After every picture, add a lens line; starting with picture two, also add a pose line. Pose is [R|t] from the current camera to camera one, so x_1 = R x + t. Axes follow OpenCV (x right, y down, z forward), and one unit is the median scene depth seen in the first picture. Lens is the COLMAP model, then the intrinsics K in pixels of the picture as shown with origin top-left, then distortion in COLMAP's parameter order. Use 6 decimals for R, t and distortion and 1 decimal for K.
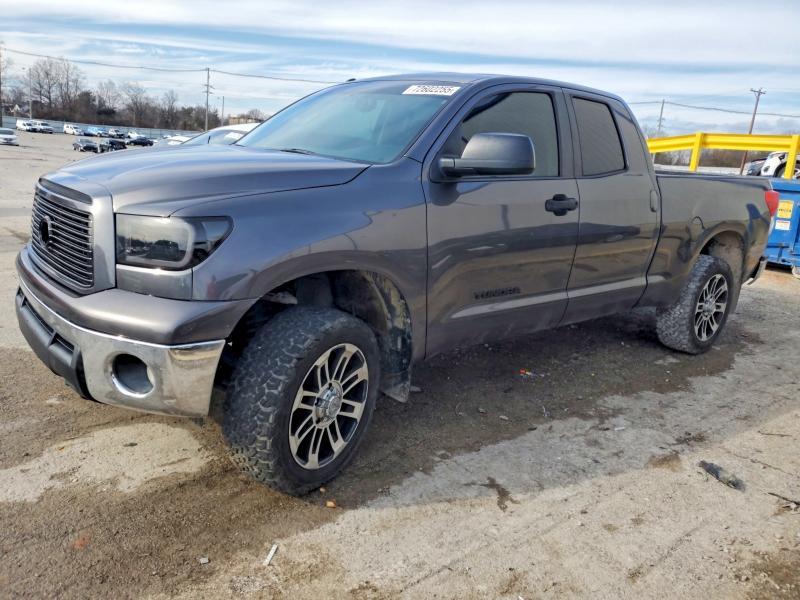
lens RADIAL K [[679.5, 0, 395.8], [0, 679.5, 301.1], [0, 0, 1]] dist [0.029446, 0.004037]
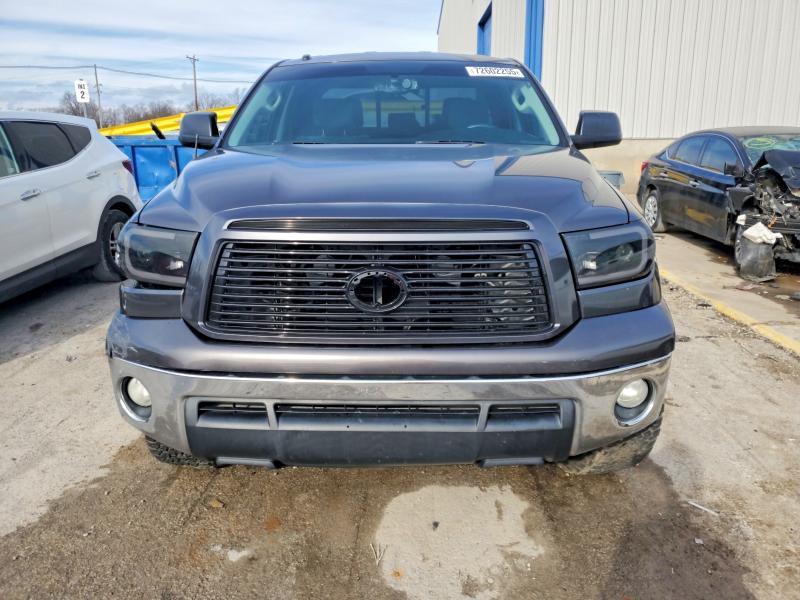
lens RADIAL K [[679.5, 0, 397.2], [0, 679.5, 297.9], [0, 0, 1]] dist [0.029446, 0.004037]
pose [[0.601594, -0.257167, 0.756273, -1.051011], [0.221014, 0.963387, 0.151784, -0.196645], [-0.767618, 0.075835, 0.636406, 0.558844]]
